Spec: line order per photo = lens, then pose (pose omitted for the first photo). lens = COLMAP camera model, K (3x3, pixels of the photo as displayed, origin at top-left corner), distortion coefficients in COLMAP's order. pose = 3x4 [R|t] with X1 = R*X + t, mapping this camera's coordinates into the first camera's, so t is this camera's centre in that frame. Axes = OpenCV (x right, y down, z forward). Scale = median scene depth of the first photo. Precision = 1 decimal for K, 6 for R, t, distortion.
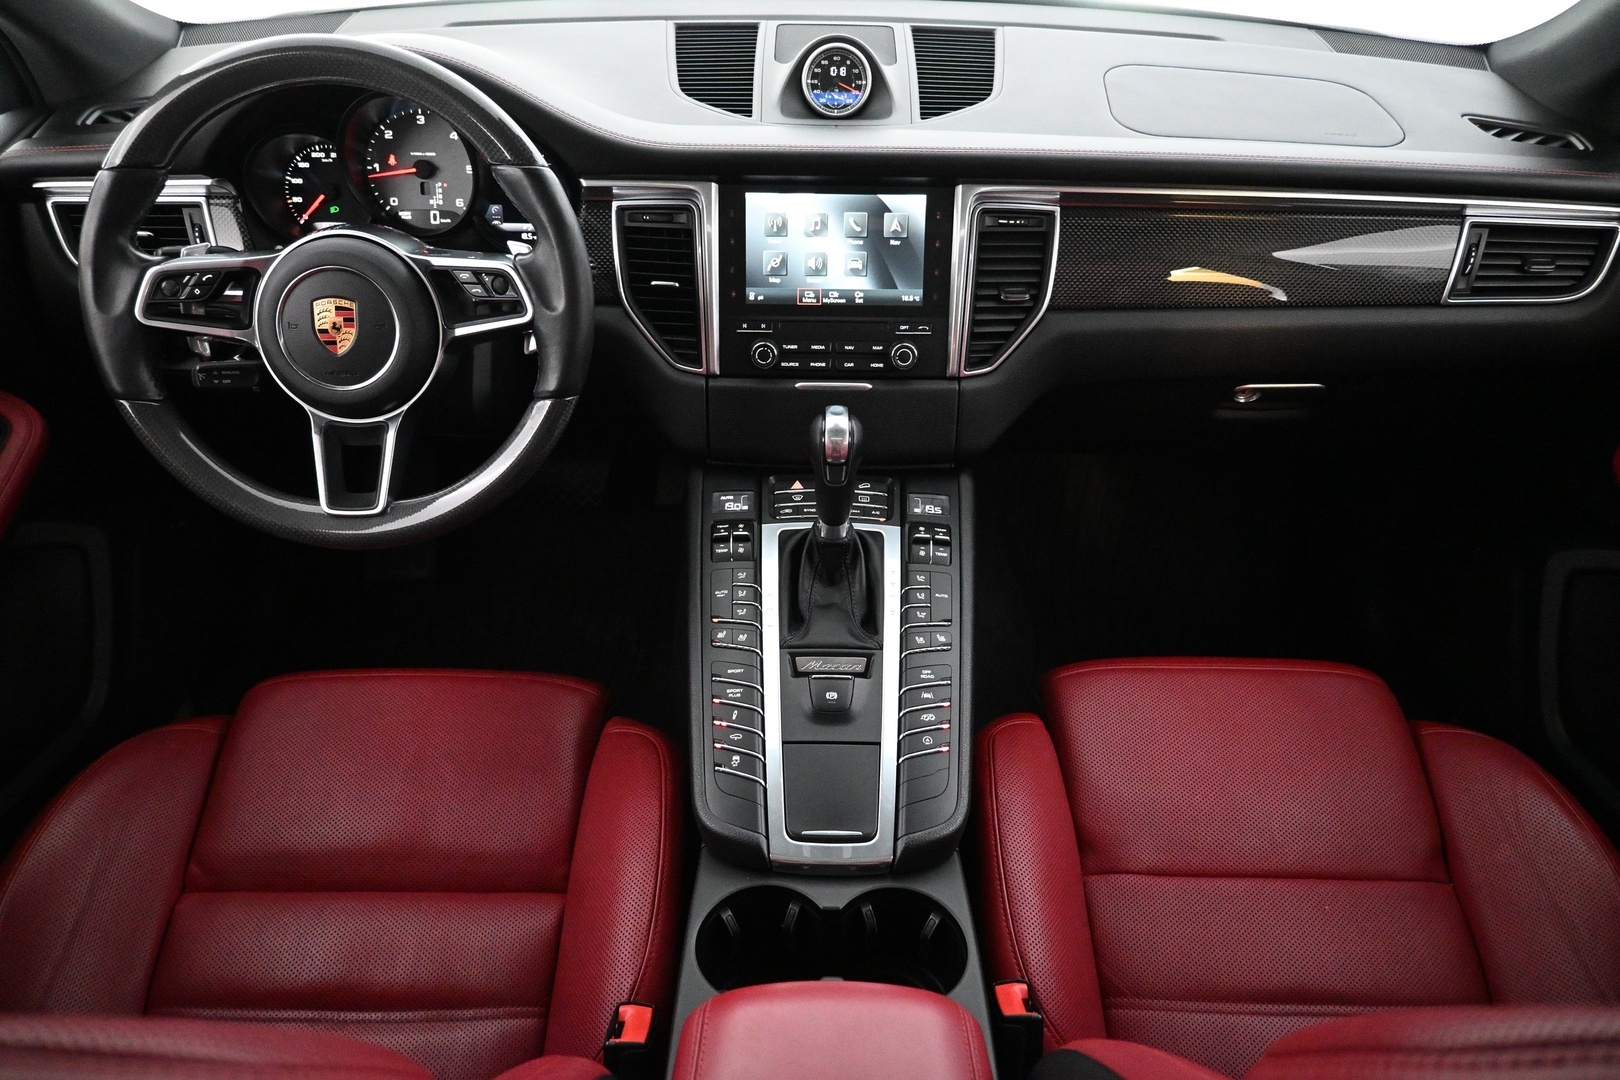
lens RADIAL K [[1095.3, 0, 810.0], [0, 1095.3, 540.0], [0, 0, 1]] dist [0.002937, -0.015414]
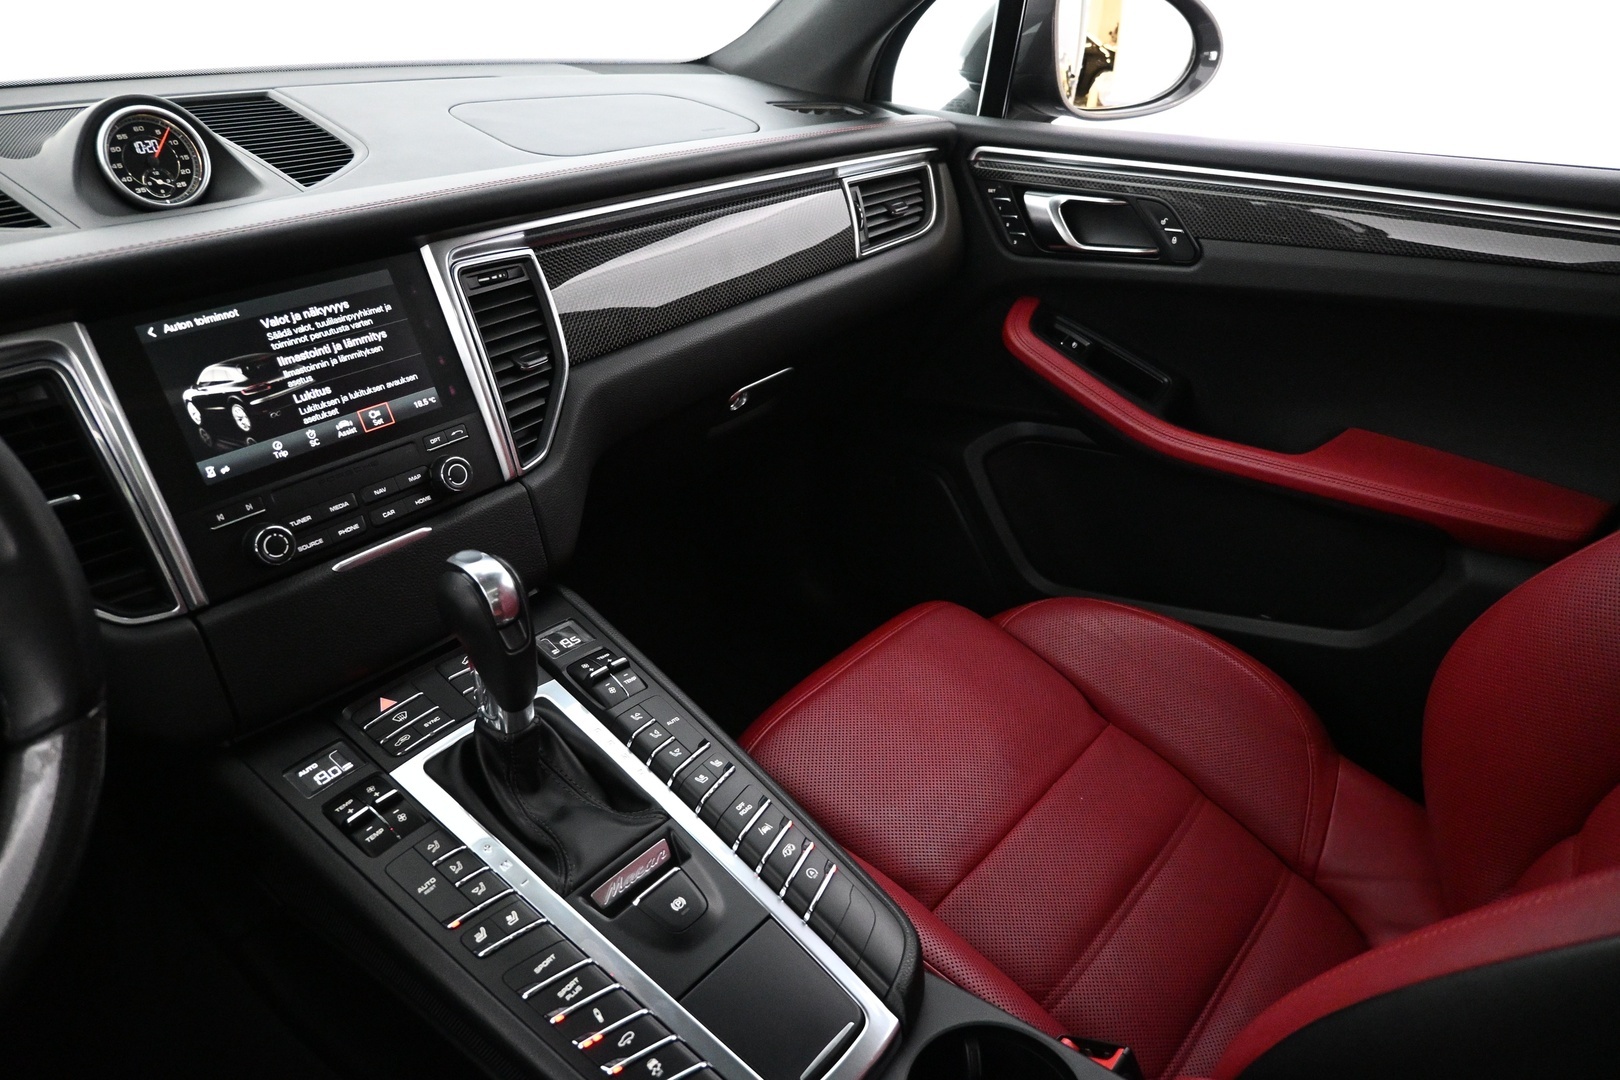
lens RADIAL K [[1093.9, 0, 810.0], [0, 1093.9, 540.0], [0, 0, 1]] dist [0.000889, -0.002617]
pose [[0.632720, -0.383174, 0.672937, -0.280002], [0.459721, 0.885159, 0.071768, -0.071154], [-0.623155, 0.263954, 0.736210, 0.316184]]
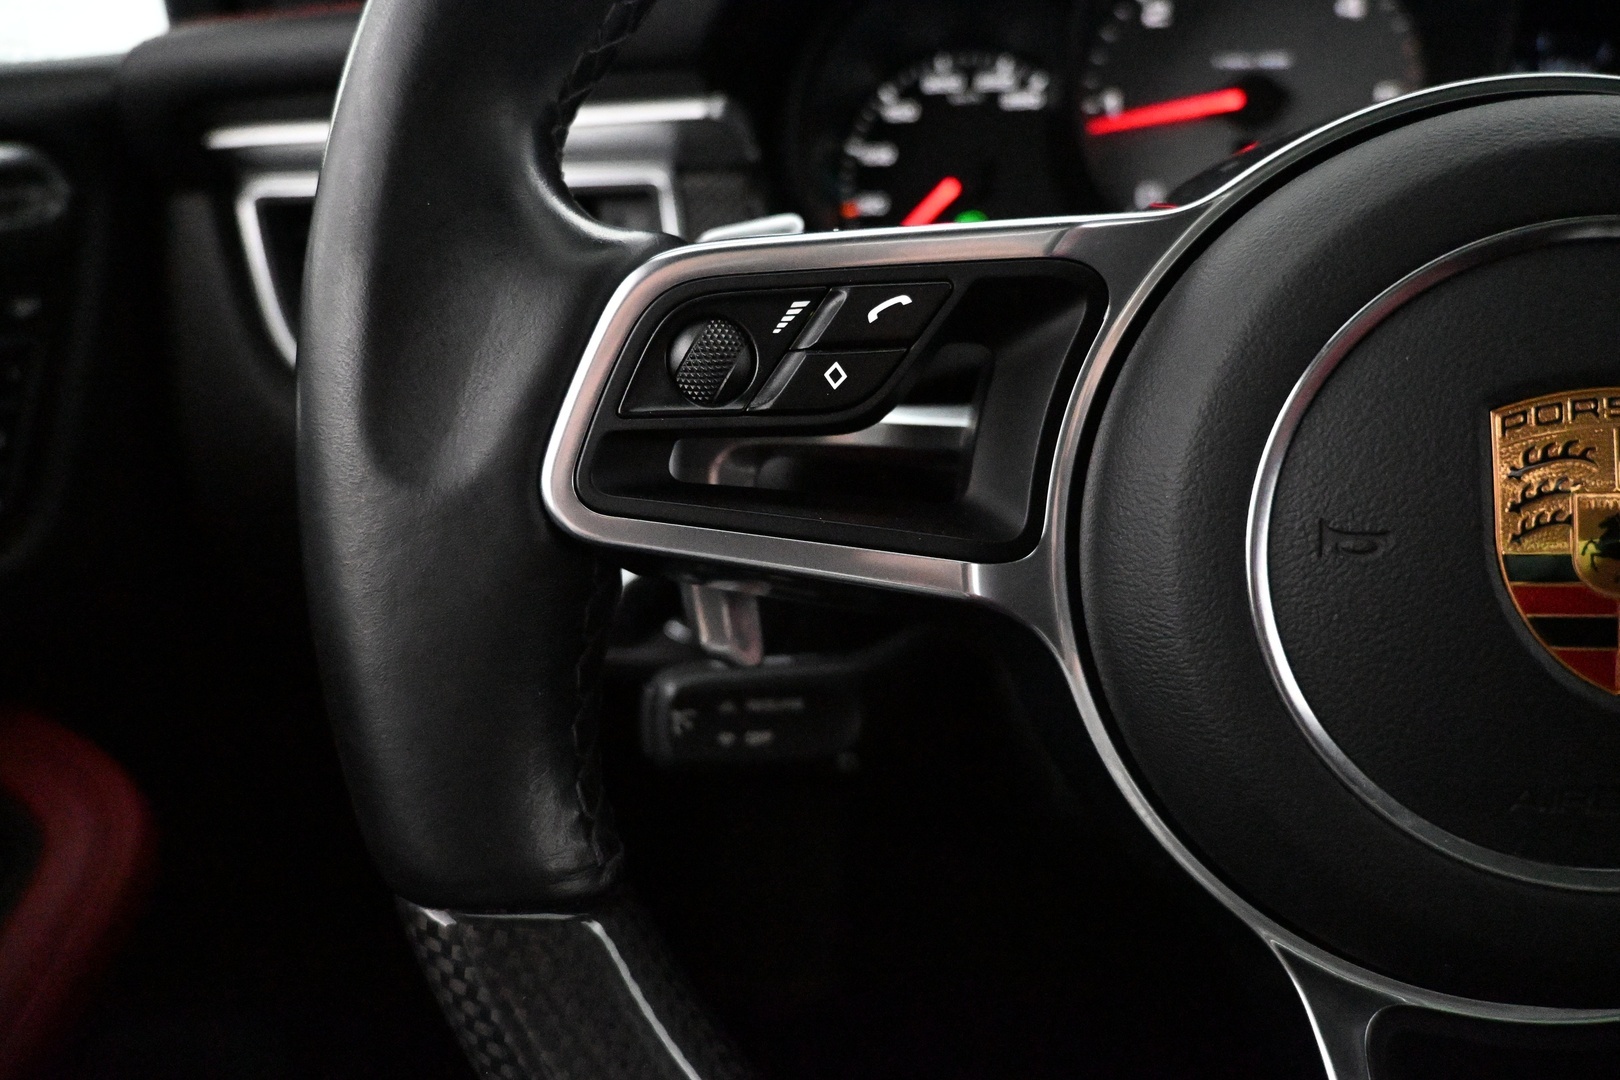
lens RADIAL K [[1095.3, 0, 810.0], [0, 1095.3, 540.0], [0, 0, 1]] dist [0.002937, -0.015414]
pose [[0.990791, 0.008998, -0.135100, -0.460052], [-0.034328, 0.981882, -0.186358, -0.135835], [0.130976, 0.189280, 0.973149, 0.690463]]
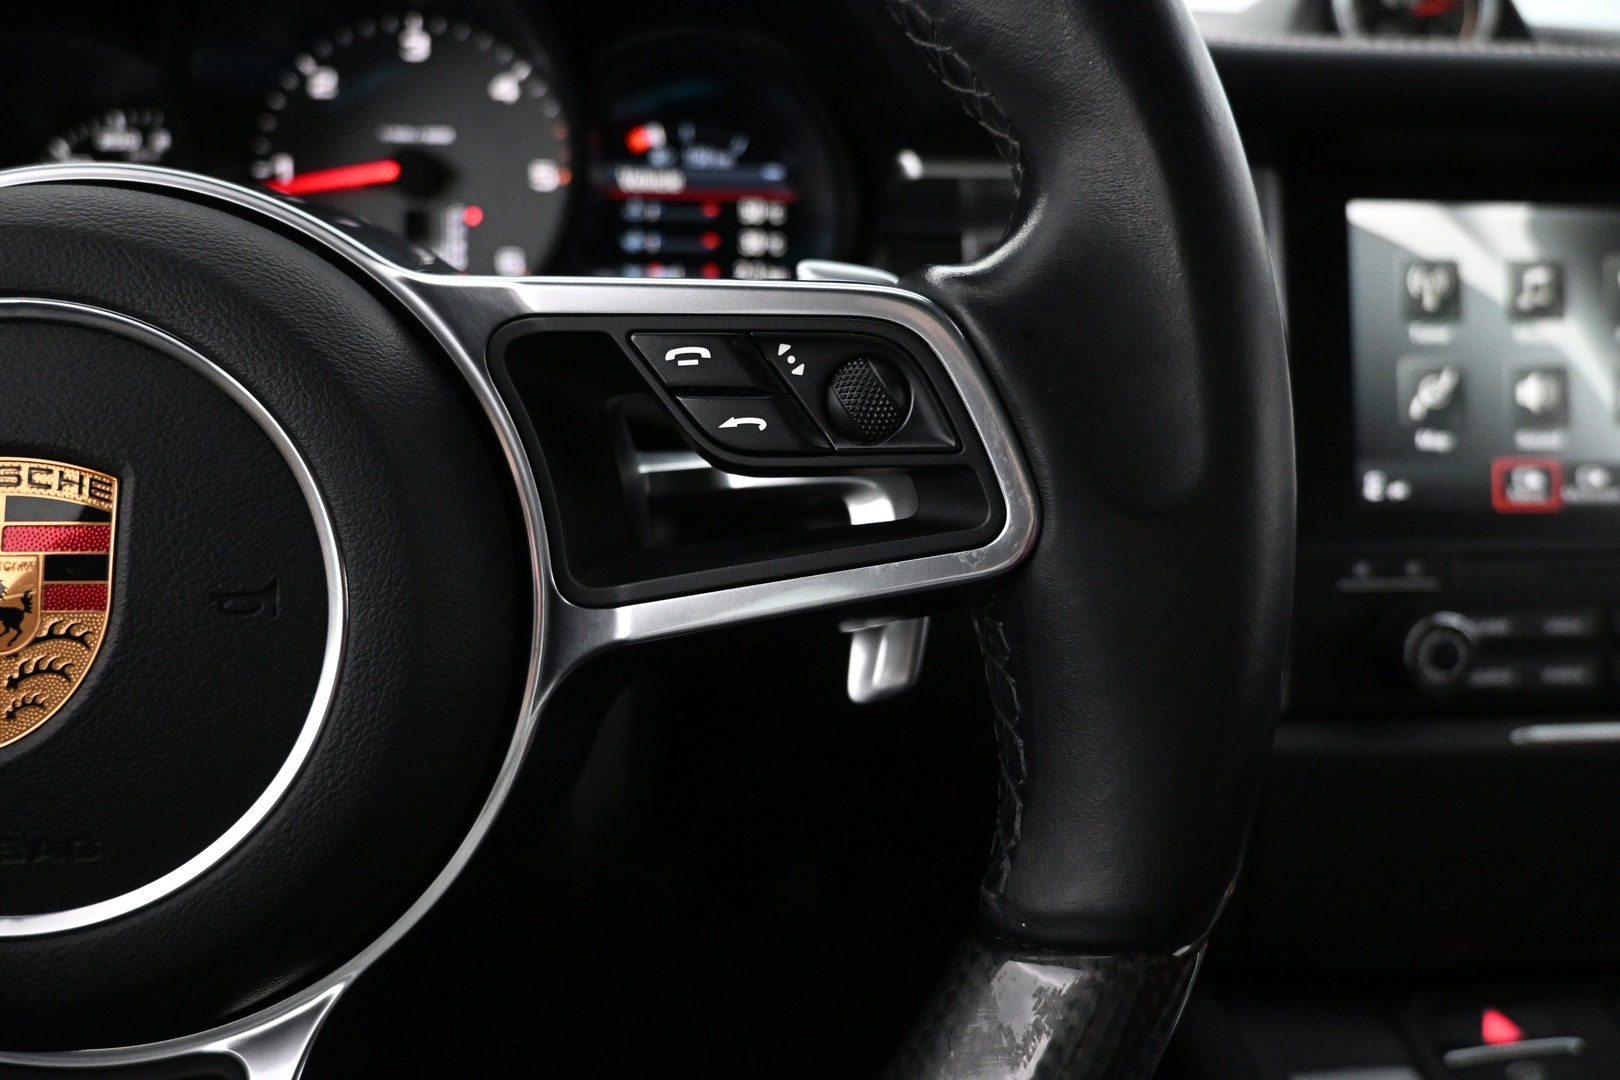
lens RADIAL K [[1068.5, 0, 810.0], [0, 1068.5, 540.0], [0, 0, 1]] dist [0.056436, 0.000253]
pose [[0.995620, -0.018505, 0.091646, -0.265671], [0.039082, 0.972843, -0.228142, -0.134348], [-0.084936, 0.230725, 0.969305, 0.685477]]
